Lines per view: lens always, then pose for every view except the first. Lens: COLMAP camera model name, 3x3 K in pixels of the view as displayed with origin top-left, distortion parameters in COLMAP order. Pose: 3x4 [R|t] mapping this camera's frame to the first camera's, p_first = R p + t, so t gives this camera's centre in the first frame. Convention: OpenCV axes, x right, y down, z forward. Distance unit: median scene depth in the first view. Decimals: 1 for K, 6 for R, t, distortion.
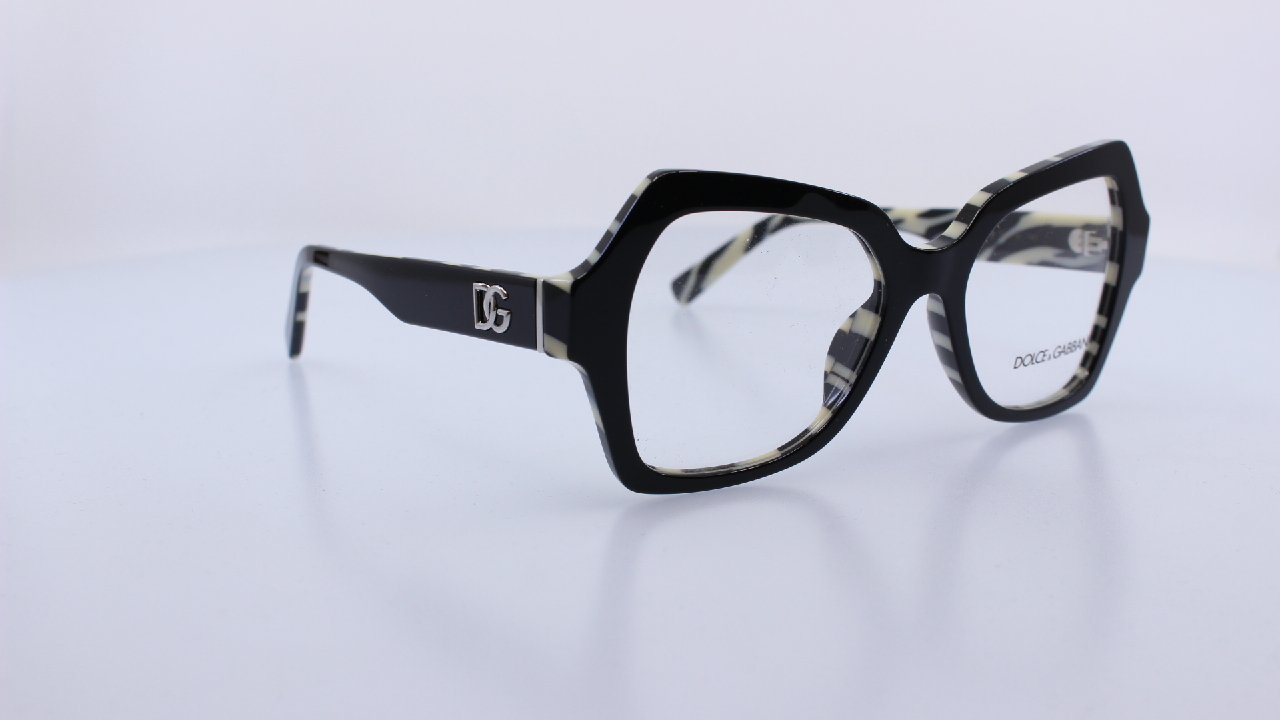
lens RADIAL K [[1712.8, 0, 640.0], [0, 1712.8, 360.0], [0, 0, 1]] dist [-0.288762, 0.013933]
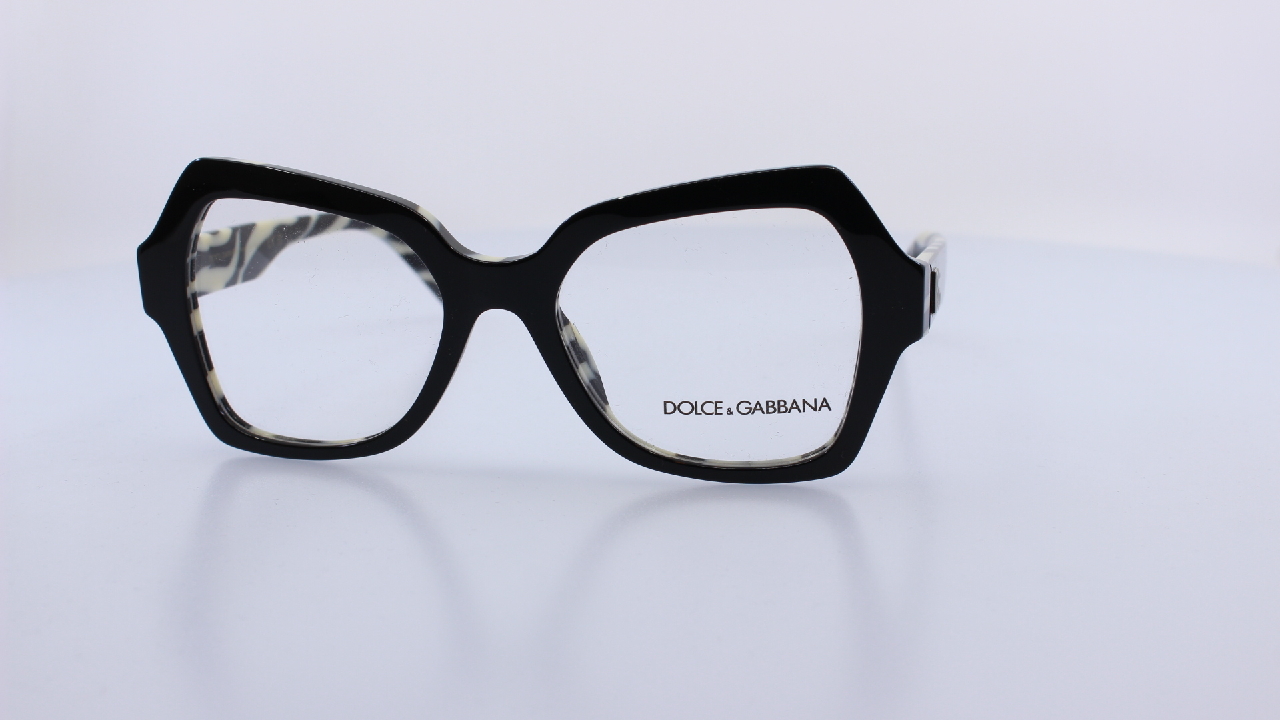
lens RADIAL K [[1712.8, 0, 640.0], [0, 1712.8, 360.0], [0, 0, 1]] dist [-0.288762, 0.013933]
pose [[0.691750, 0.164137, -0.703236, 0.889315], [-0.145808, 0.985516, 0.086595, -0.104207], [0.707264, 0.042636, 0.705663, 0.382932]]
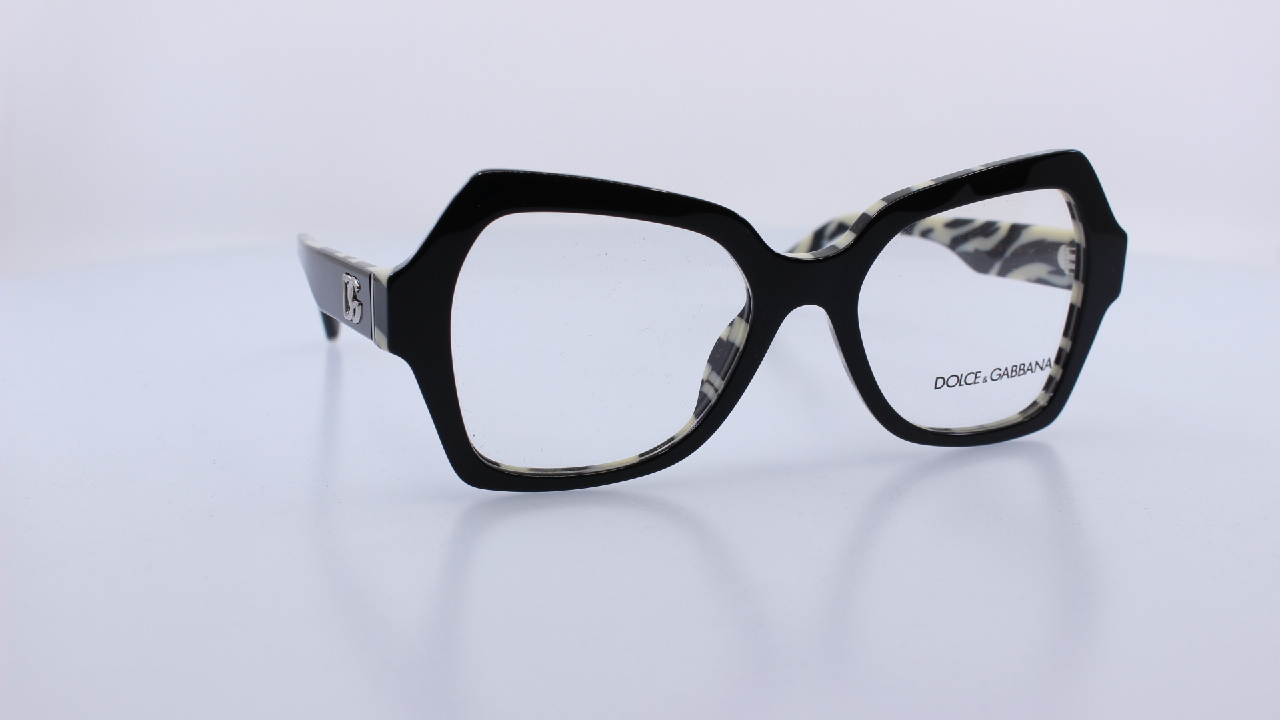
lens RADIAL K [[1712.8, 0, 640.0], [0, 1712.8, 360.0], [0, 0, 1]] dist [-0.288762, 0.013933]
pose [[0.964091, 0.054650, -0.259888, 0.328234], [-0.054325, 0.998488, 0.008436, -0.010835], [0.259956, 0.005986, 0.965602, 0.043344]]
